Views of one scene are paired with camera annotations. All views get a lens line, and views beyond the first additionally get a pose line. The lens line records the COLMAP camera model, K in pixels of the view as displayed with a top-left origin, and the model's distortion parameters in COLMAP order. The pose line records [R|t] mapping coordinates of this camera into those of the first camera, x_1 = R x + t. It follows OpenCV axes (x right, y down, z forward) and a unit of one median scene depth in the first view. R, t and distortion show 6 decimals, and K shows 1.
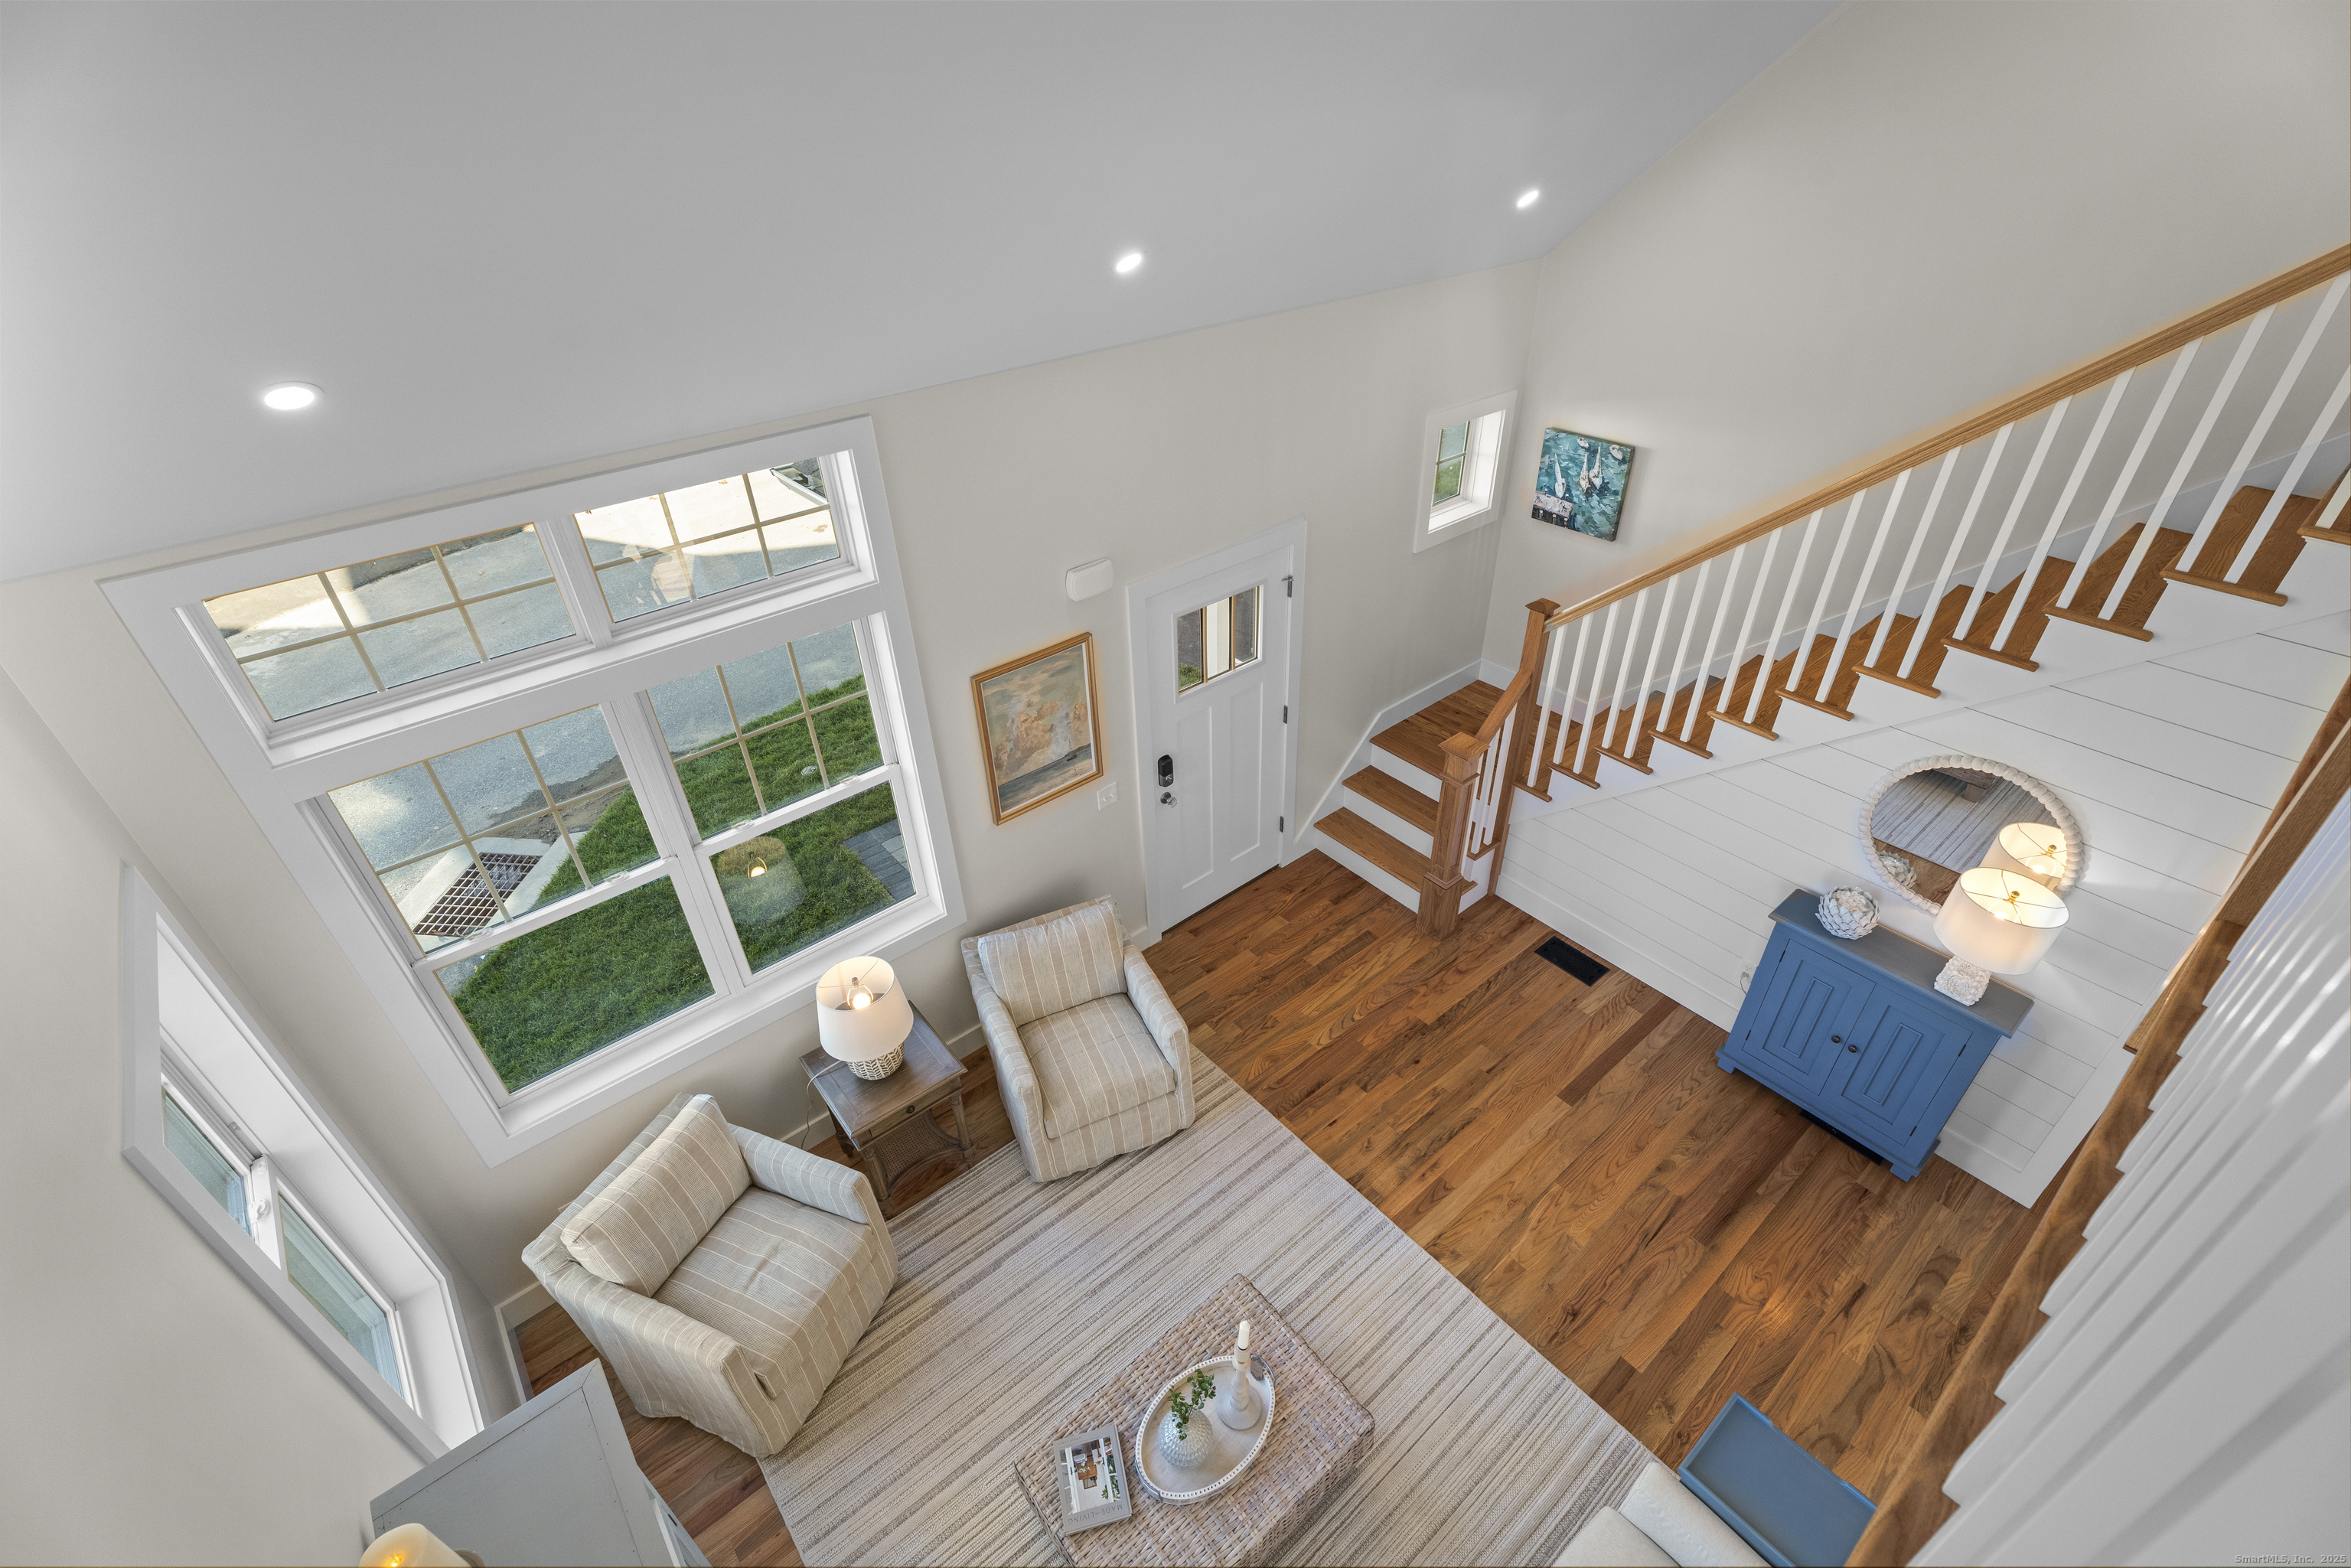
lens RADIAL K [[1037.3, 0, 1170.1], [0, 1037.3, 785.1], [0, 0, 1]] dist [-0.000068, 0.001056]
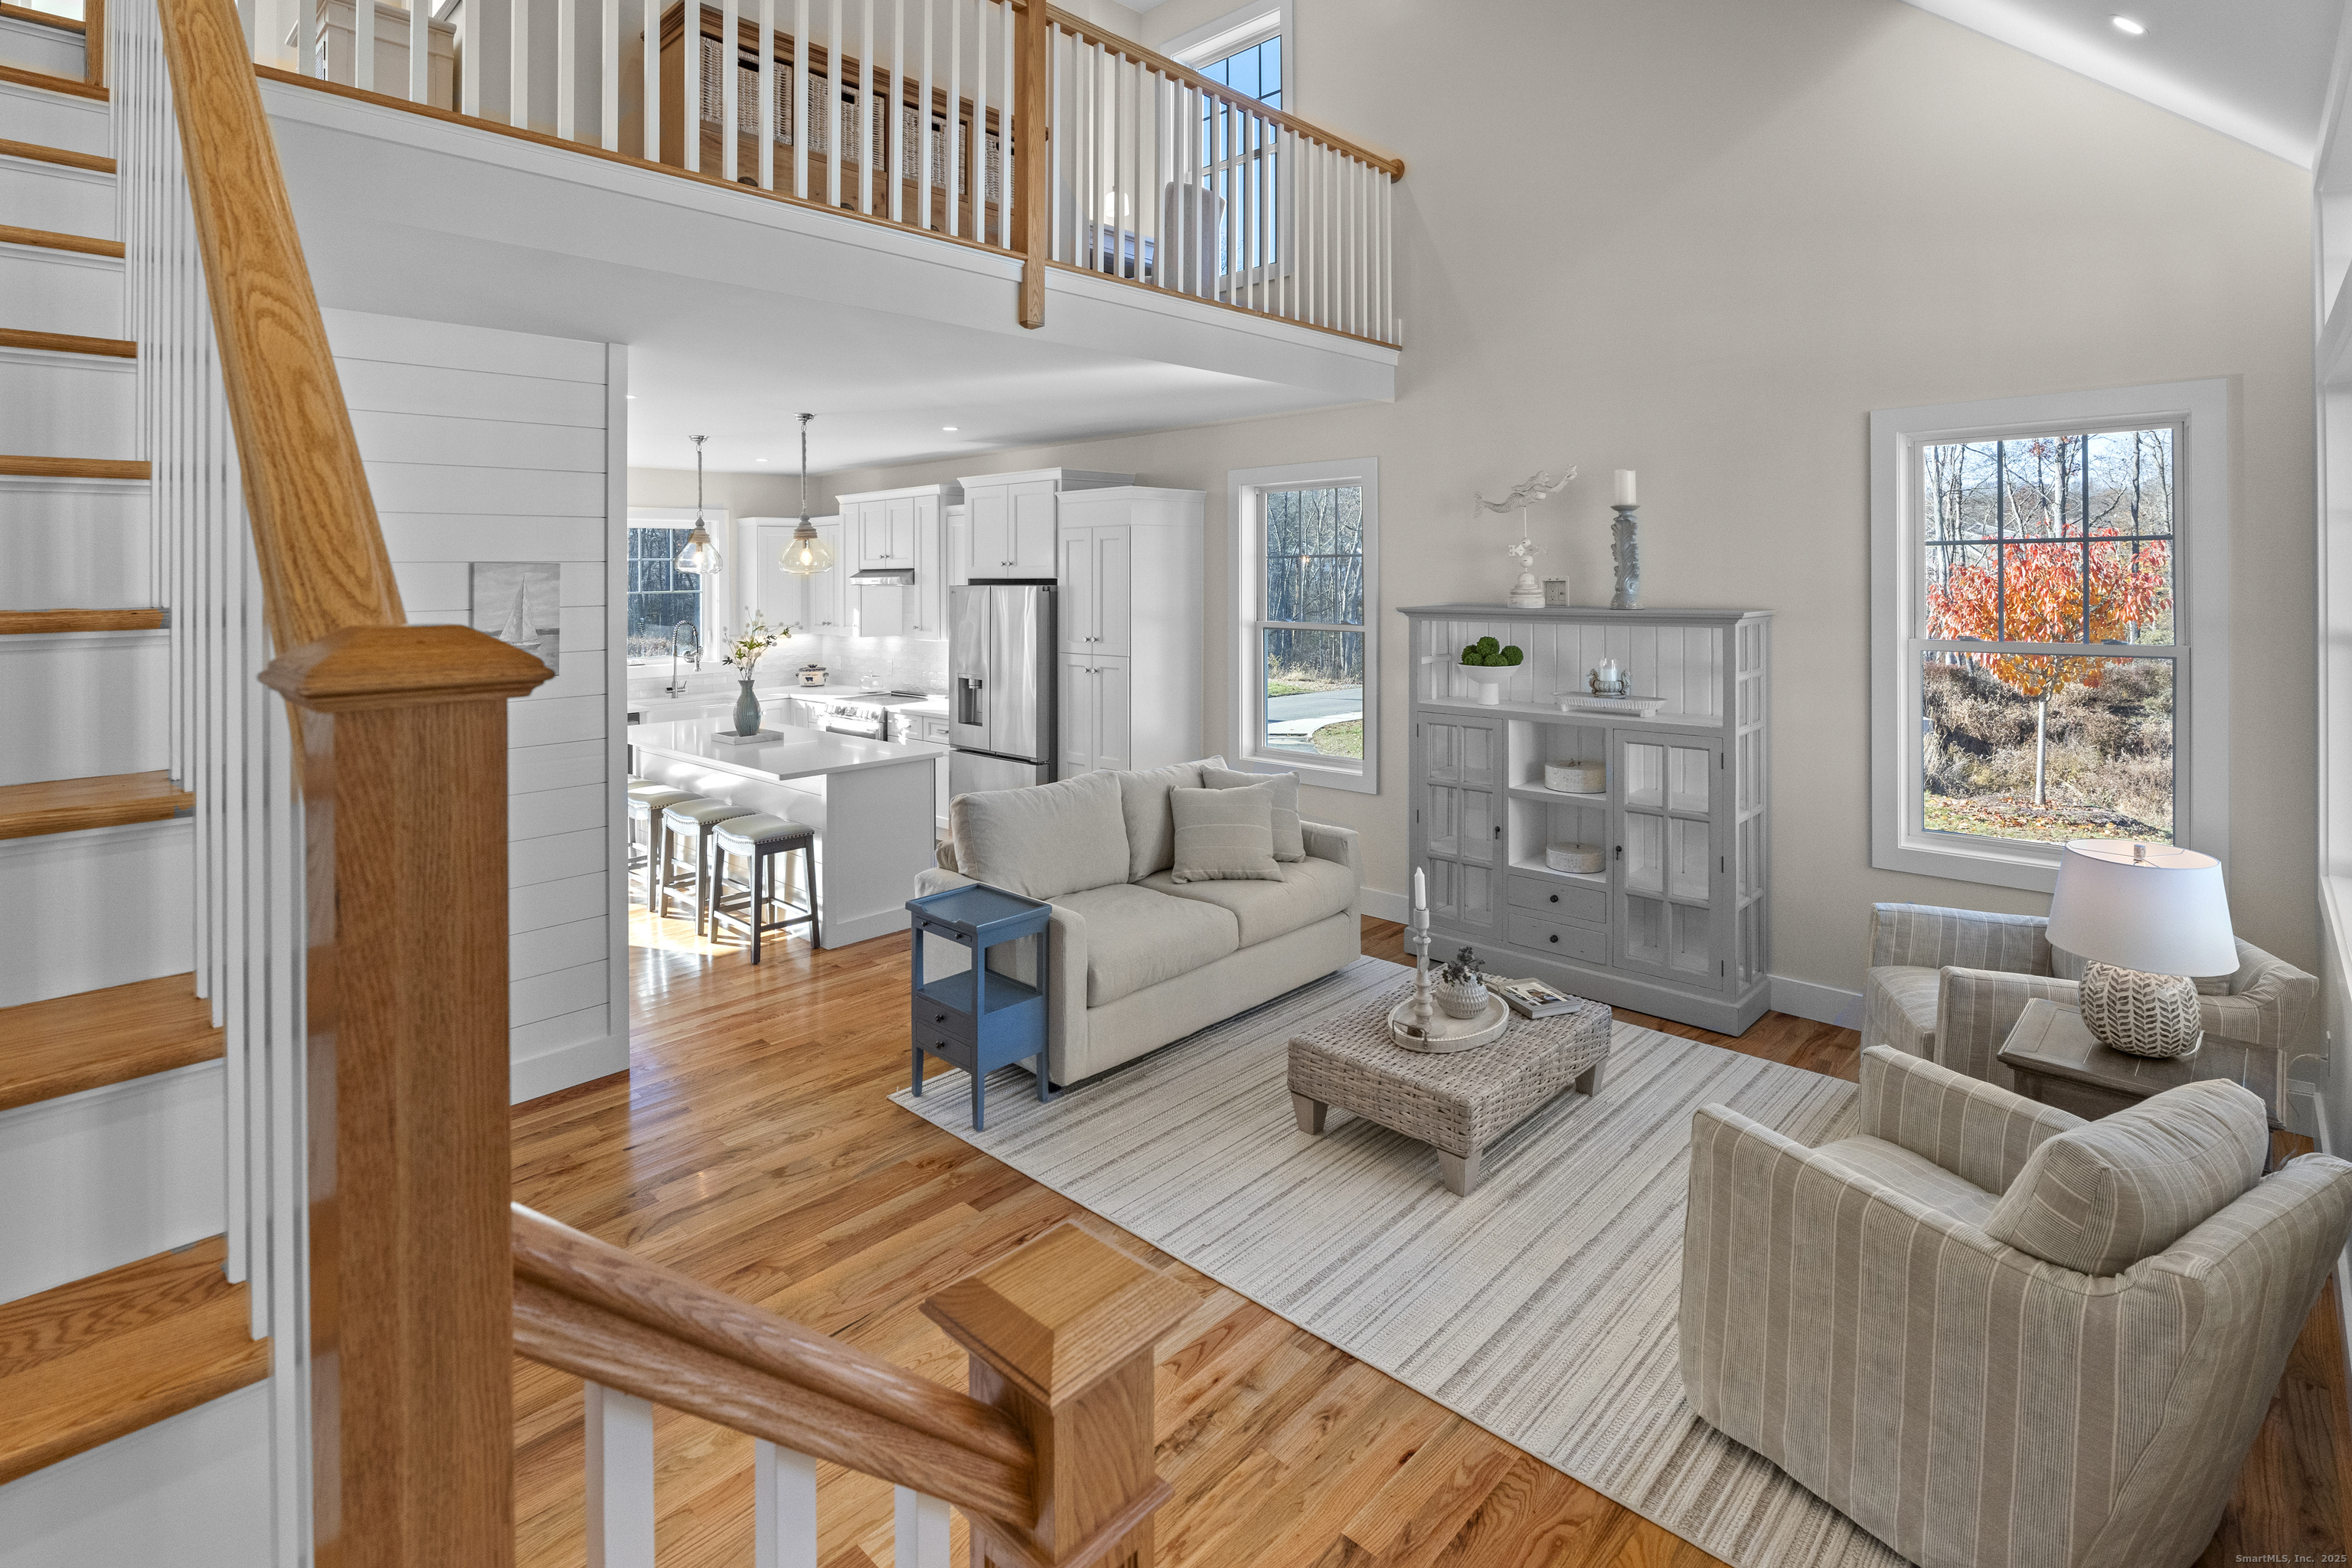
lens RADIAL K [[1131.9, 0, 1181.7], [0, 1131.9, 567.7], [0, 0, 1]] dist [-0.007290, 0.000013]
pose [[-0.991747, 0.038270, -0.122366, 0.306491], [-0.038115, 0.823258, 0.566386, -0.280841], [0.122414, 0.566376, -0.815005, 1.192667]]
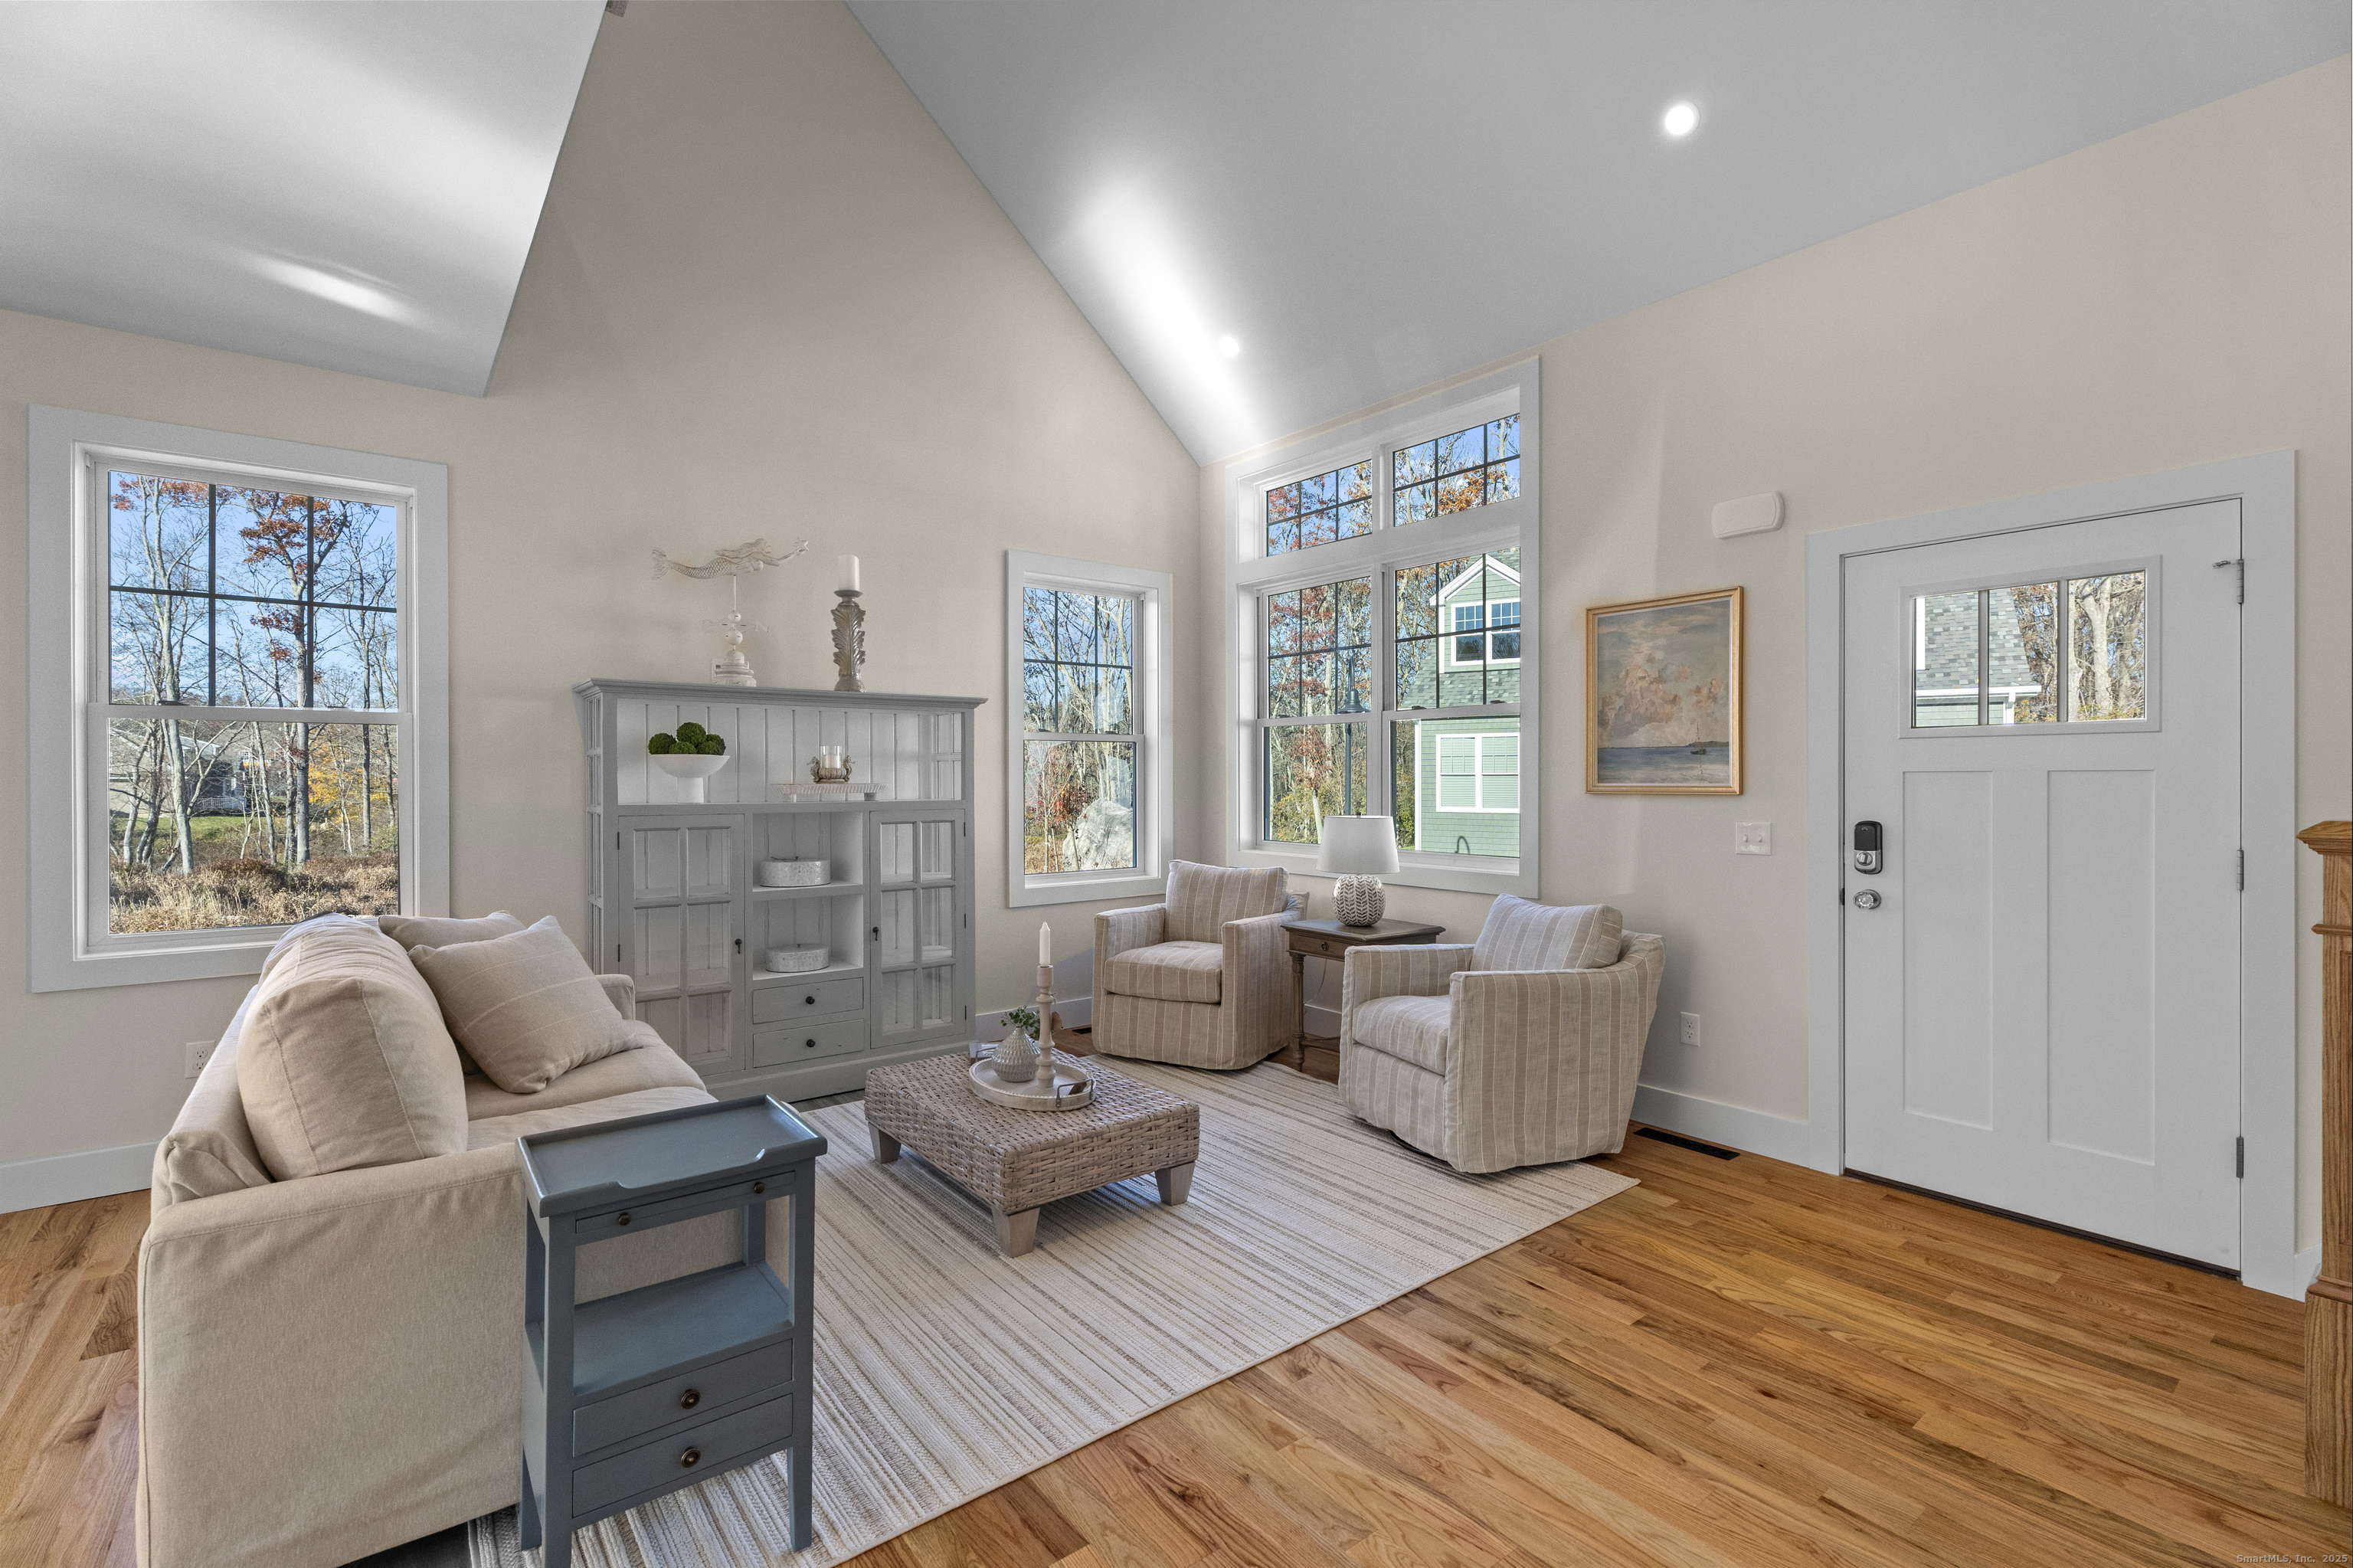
lens RADIAL K [[1038.2, 0, 1171.1], [0, 1038.2, 785.1], [0, 0, 1]] dist [-0.000068, 0.001056]
pose [[-0.033291, 0.036425, -0.998782, 0.732278], [-0.570936, 0.819536, 0.048918, 0.191512], [0.820319, 0.571869, -0.006486, 0.697063]]
